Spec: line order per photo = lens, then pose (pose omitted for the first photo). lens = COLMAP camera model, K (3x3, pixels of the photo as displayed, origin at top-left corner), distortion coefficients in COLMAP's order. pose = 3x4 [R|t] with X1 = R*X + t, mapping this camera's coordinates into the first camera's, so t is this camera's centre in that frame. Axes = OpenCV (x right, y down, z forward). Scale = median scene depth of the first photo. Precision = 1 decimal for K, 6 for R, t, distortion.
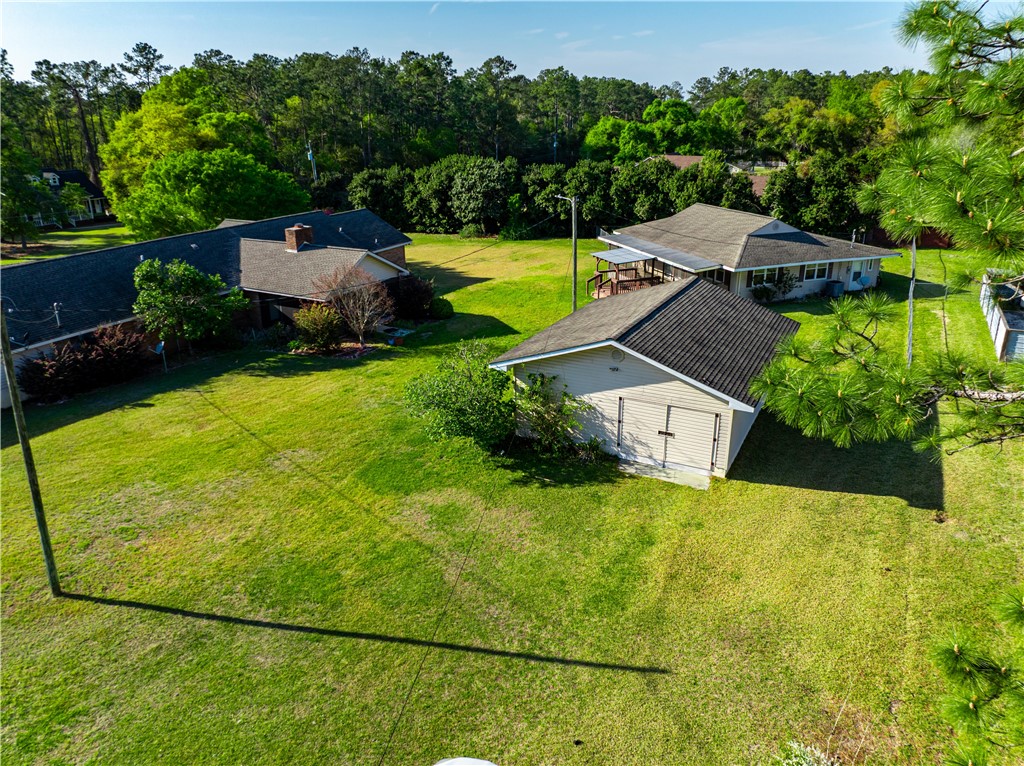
lens RADIAL K [[722.1, 0, 511.1], [0, 722.1, 384.9], [0, 0, 1]] dist [-0.045982, 0.018449]
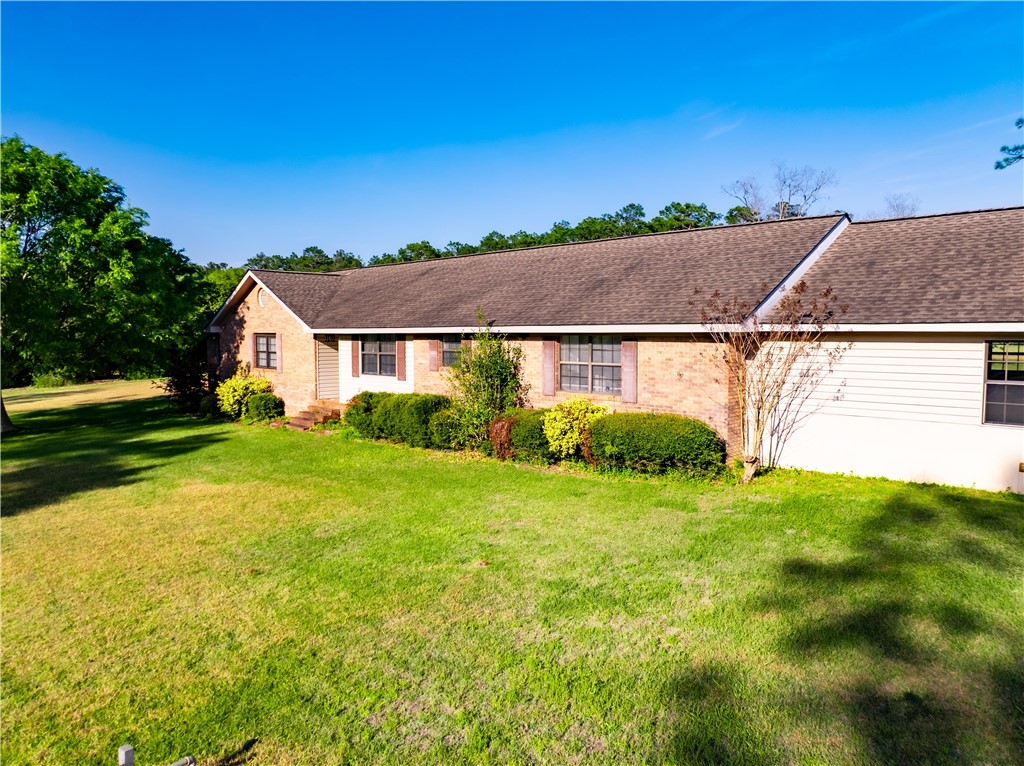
lens RADIAL K [[722.1, 0, 510.5], [0, 722.1, 381.8], [0, 0, 1]] dist [-0.045982, 0.018449]
pose [[0.290098, -0.060977, 0.955052, -0.373800], [0.343773, 0.937996, -0.044533, -0.029415], [-0.893120, 0.341240, 0.293073, 0.311067]]
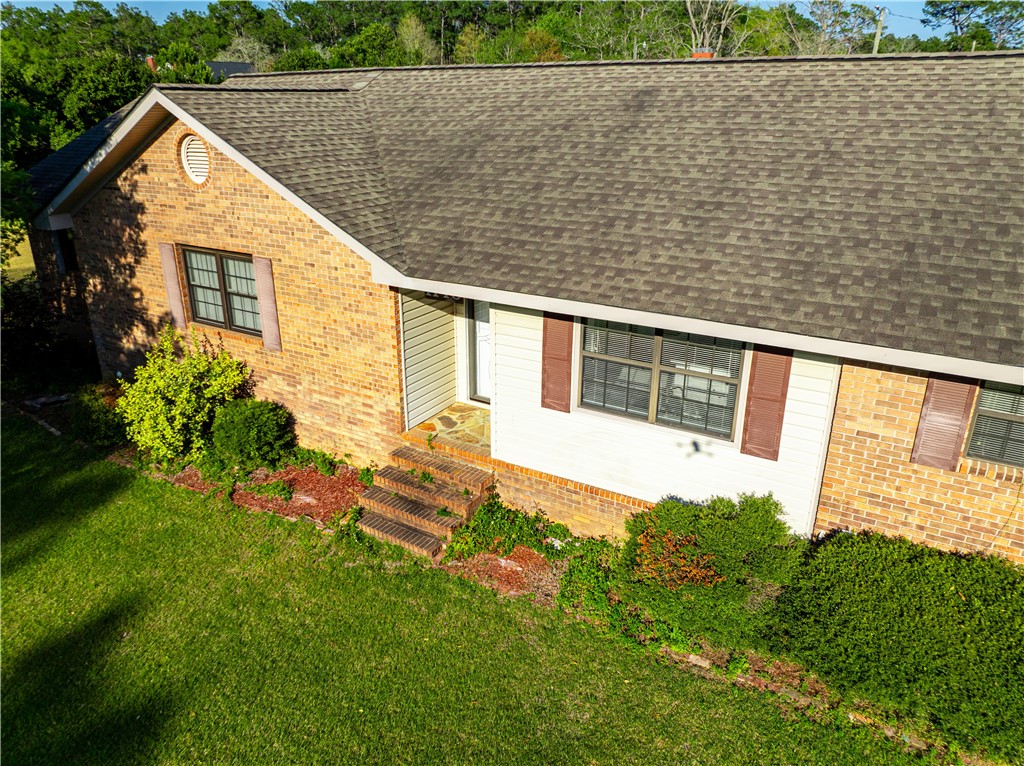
lens RADIAL K [[722.1, 0, 511.1], [0, 722.1, 380.5], [0, 0, 1]] dist [-0.045982, 0.018449]
pose [[0.054676, -0.354859, 0.933320, -0.267491], [0.357640, 0.879663, 0.313507, -0.081847], [-0.932258, 0.316651, 0.175008, 0.396287]]
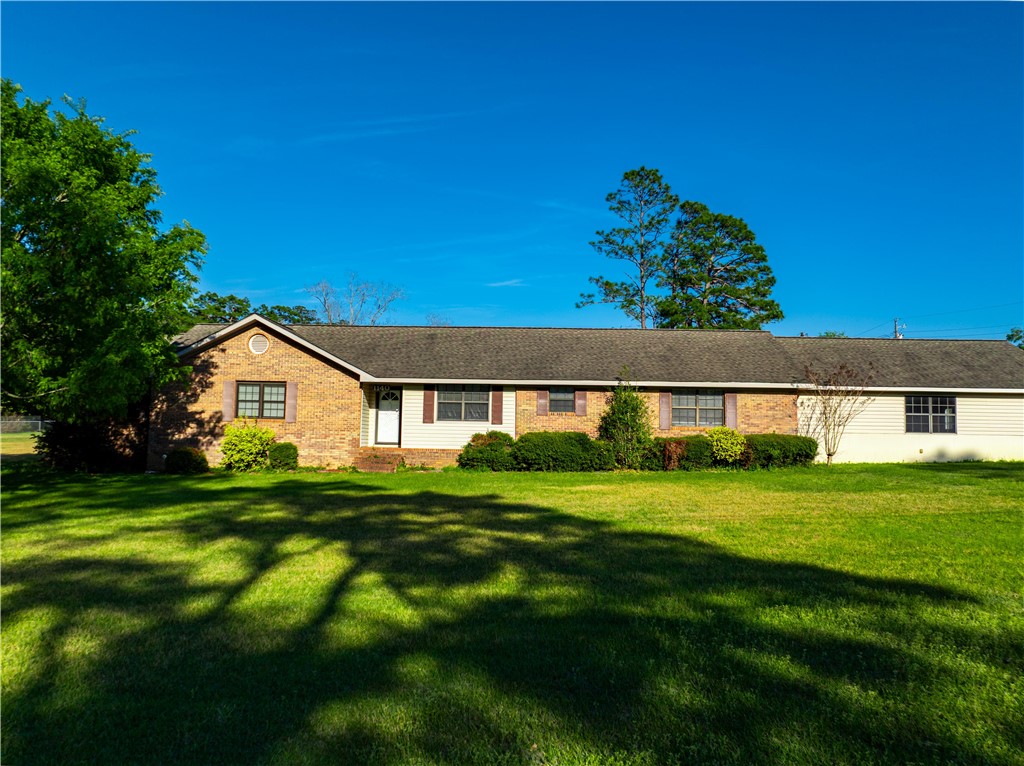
lens RADIAL K [[722.1, 0, 509.2], [0, 722.1, 381.0], [0, 0, 1]] dist [-0.045982, 0.018449]
pose [[-0.447146, 0.066763, 0.891966, -0.403851], [0.306707, 0.948197, 0.082781, -0.076532], [-0.840233, 0.310588, -0.444459, 0.478233]]
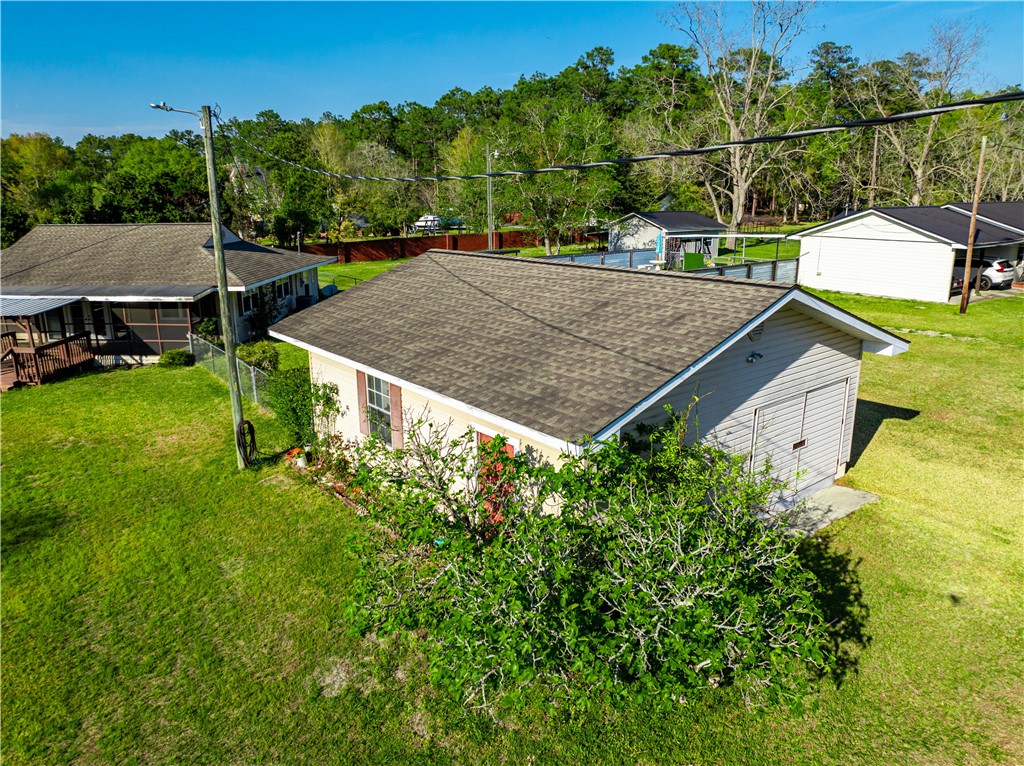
lens RADIAL K [[722.1, 0, 506.5], [0, 722.1, 380.5], [0, 0, 1]] dist [-0.045982, 0.018449]
pose [[0.397271, -0.224651, 0.889780, -0.074939], [0.328184, 0.940234, 0.090861, -0.021751], [-0.857013, 0.255915, 0.447254, 0.187826]]
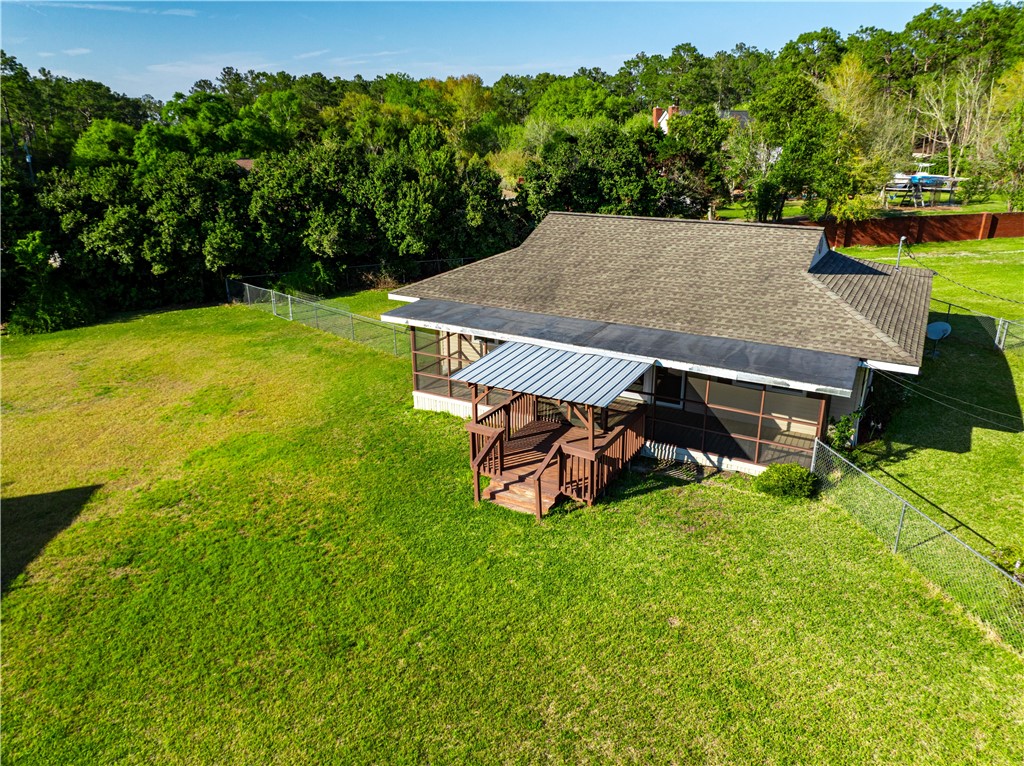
lens RADIAL K [[722.1, 0, 507.8], [0, 722.1, 382.4], [0, 0, 1]] dist [-0.045982, 0.018449]
pose [[0.779151, -0.203930, 0.592736, -0.028885], [0.223714, 0.973794, 0.040960, -0.079283], [-0.585556, 0.100689, 0.804354, 0.302024]]
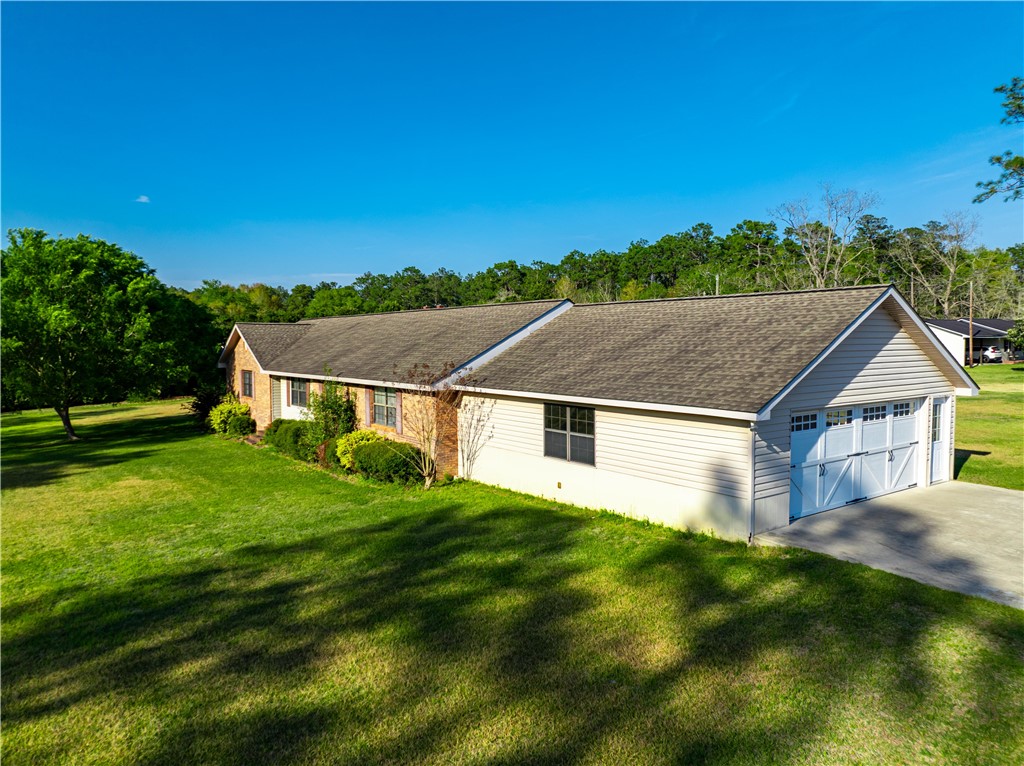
lens RADIAL K [[722.1, 0, 509.2], [0, 722.1, 377.6], [0, 0, 1]] dist [-0.045982, 0.018449]
pose [[0.443214, -0.039744, 0.895534, -0.401845], [0.322141, 0.939341, -0.117745, -0.006005], [-0.836532, 0.340674, 0.429132, 0.218097]]
